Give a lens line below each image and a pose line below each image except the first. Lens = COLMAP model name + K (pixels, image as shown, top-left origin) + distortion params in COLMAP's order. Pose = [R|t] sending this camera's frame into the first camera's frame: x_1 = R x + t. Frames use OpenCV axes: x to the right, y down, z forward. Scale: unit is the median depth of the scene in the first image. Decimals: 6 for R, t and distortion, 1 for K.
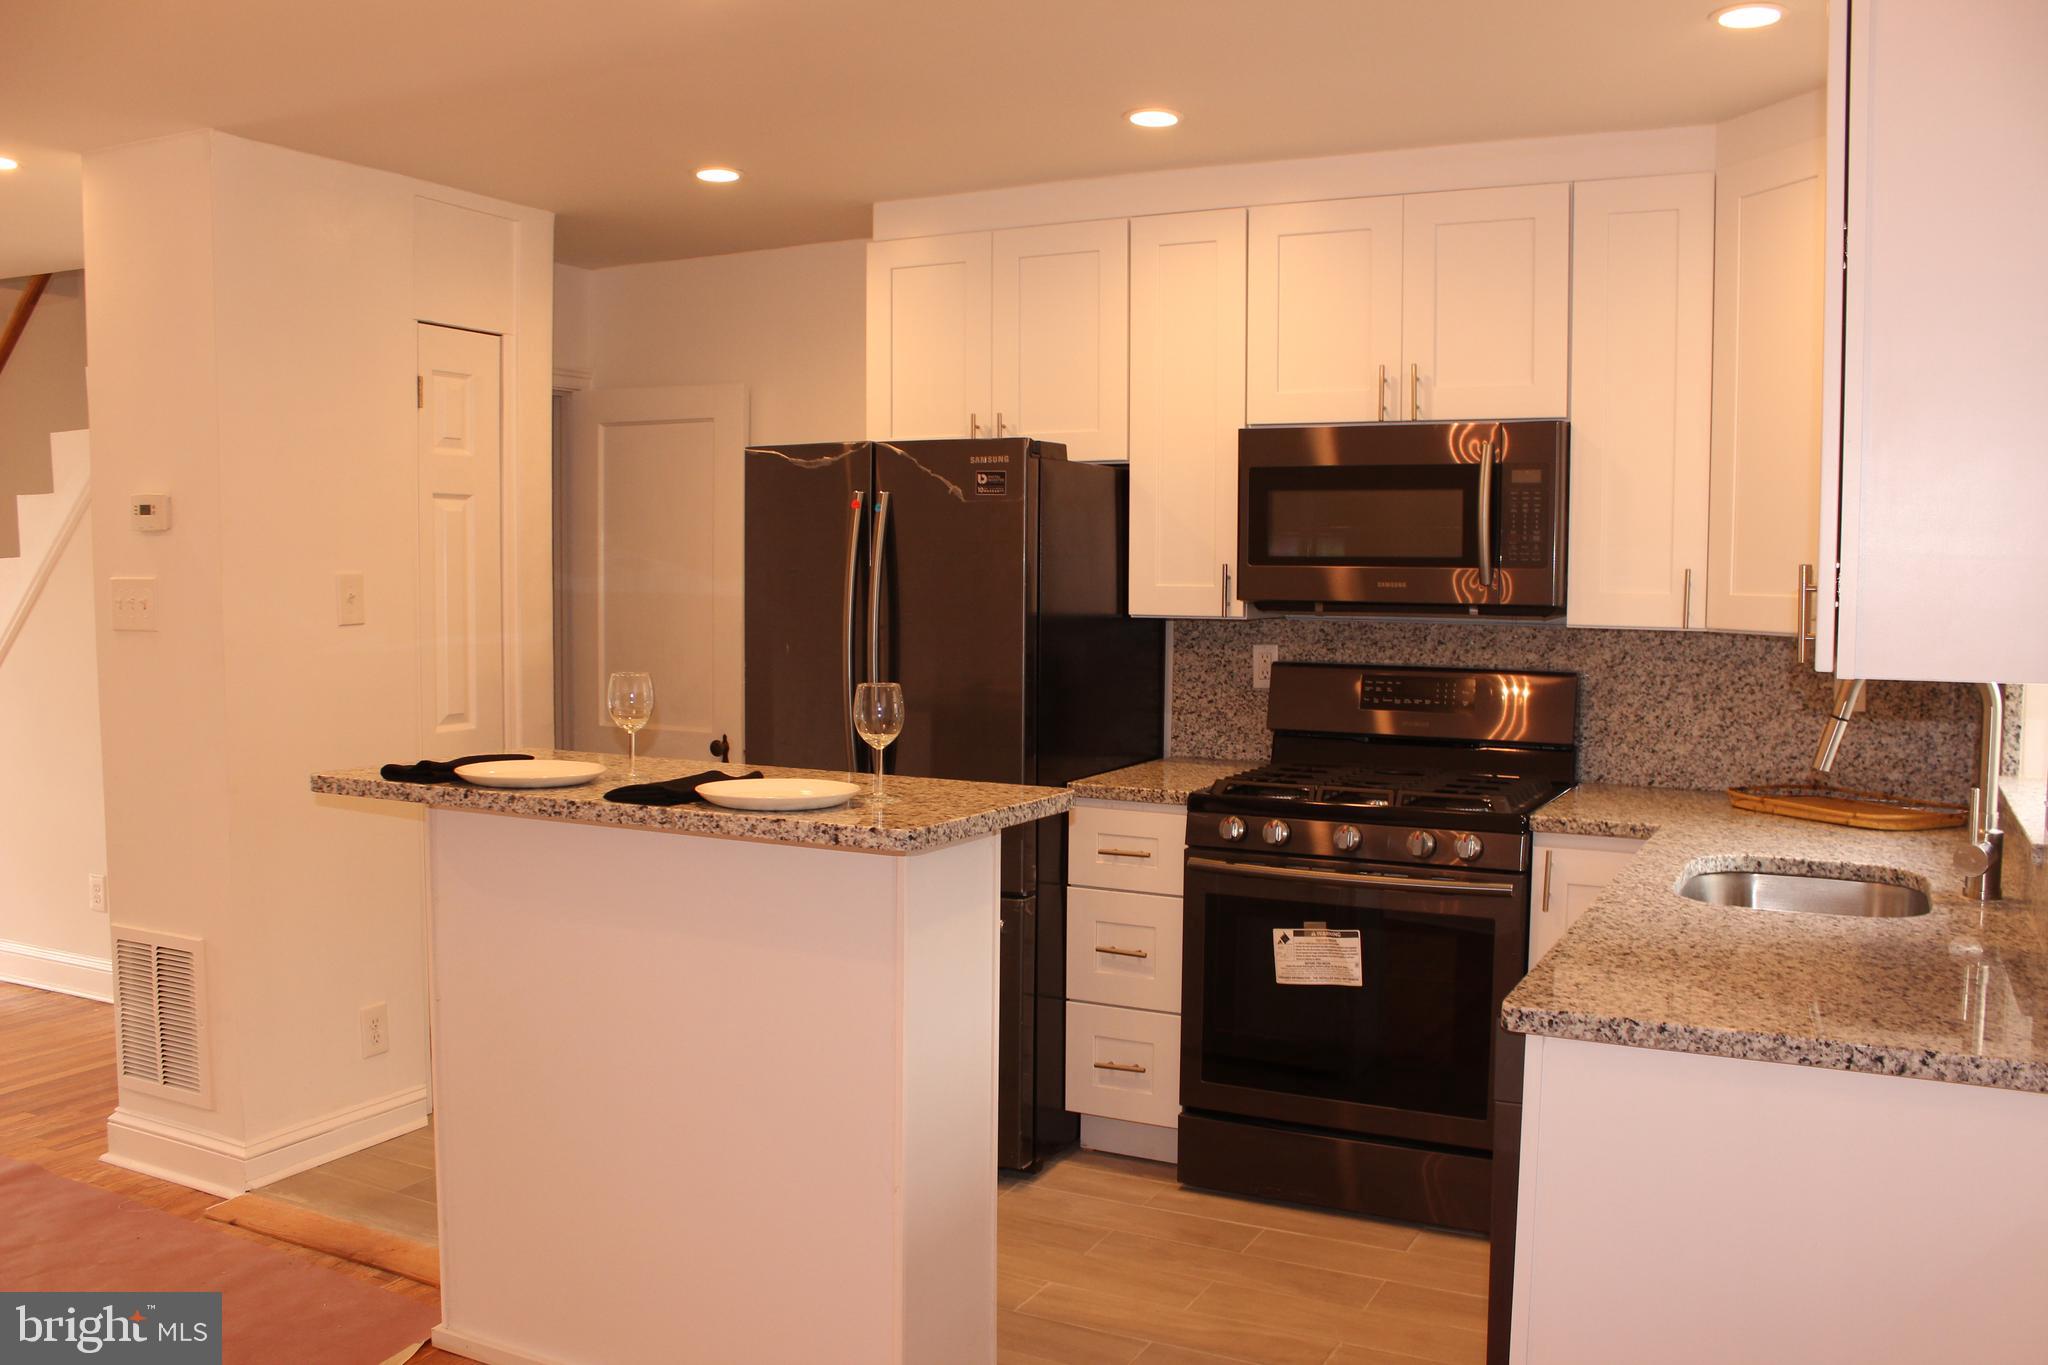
lens RADIAL K [[1727.4, 0, 1051.5], [0, 1727.4, 702.9], [0, 0, 1]] dist [-0.170602, 0.168002]
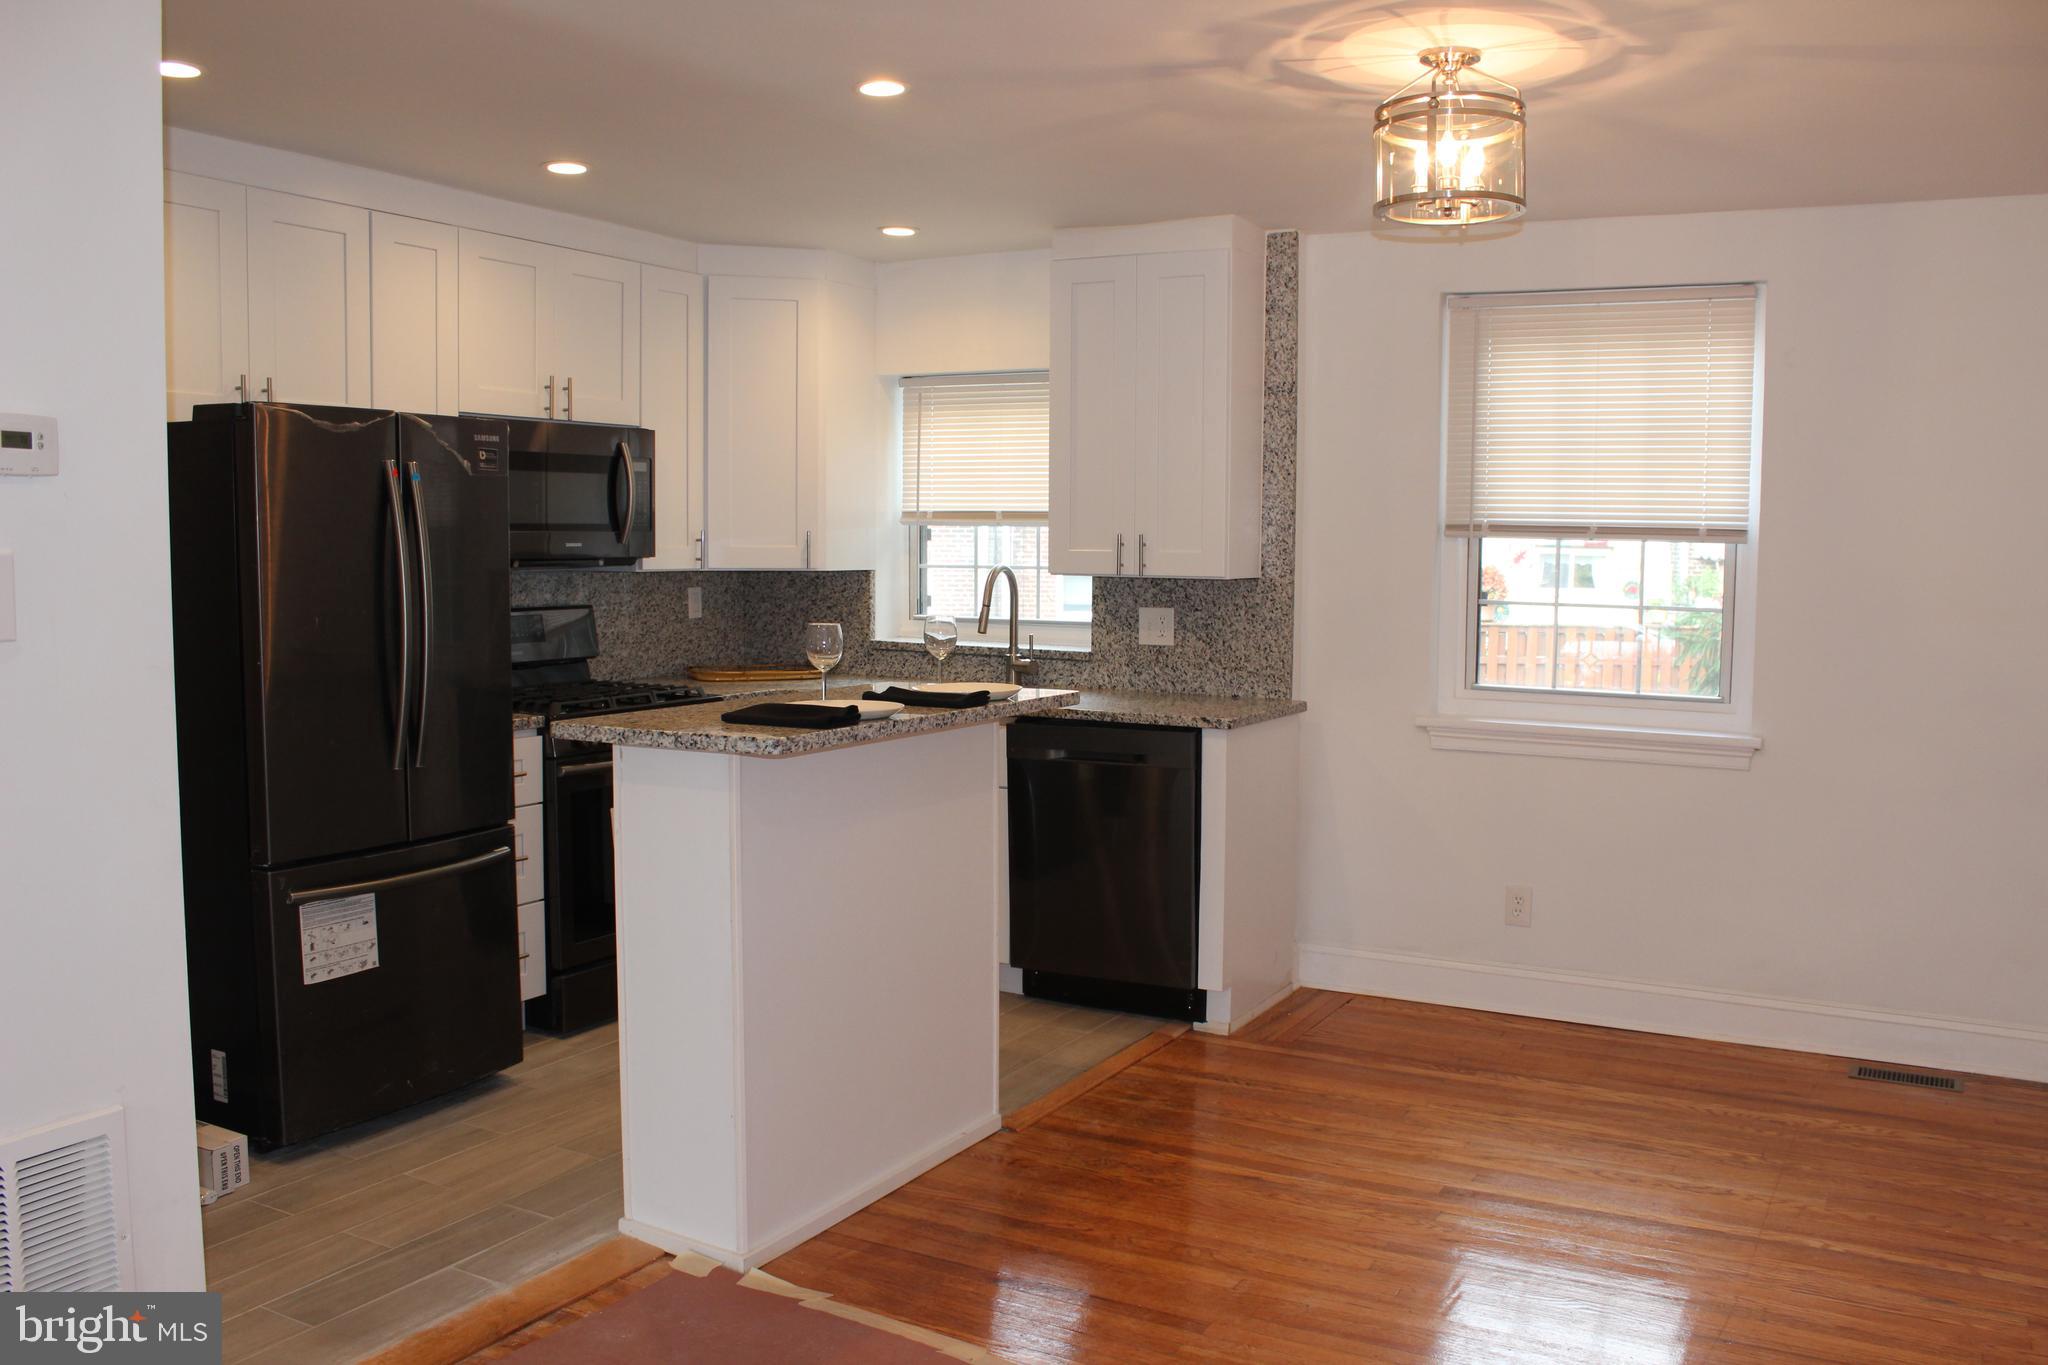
lens RADIAL K [[1719.9, 0, 1050.0], [0, 1719.9, 696.9], [0, 0, 1]] dist [-0.169422, 0.158683]
pose [[0.032586, -0.100805, 0.994372, -1.125700], [0.066198, 0.992934, 0.098489, -0.057700], [-0.997274, 0.062616, 0.039028, 0.599857]]
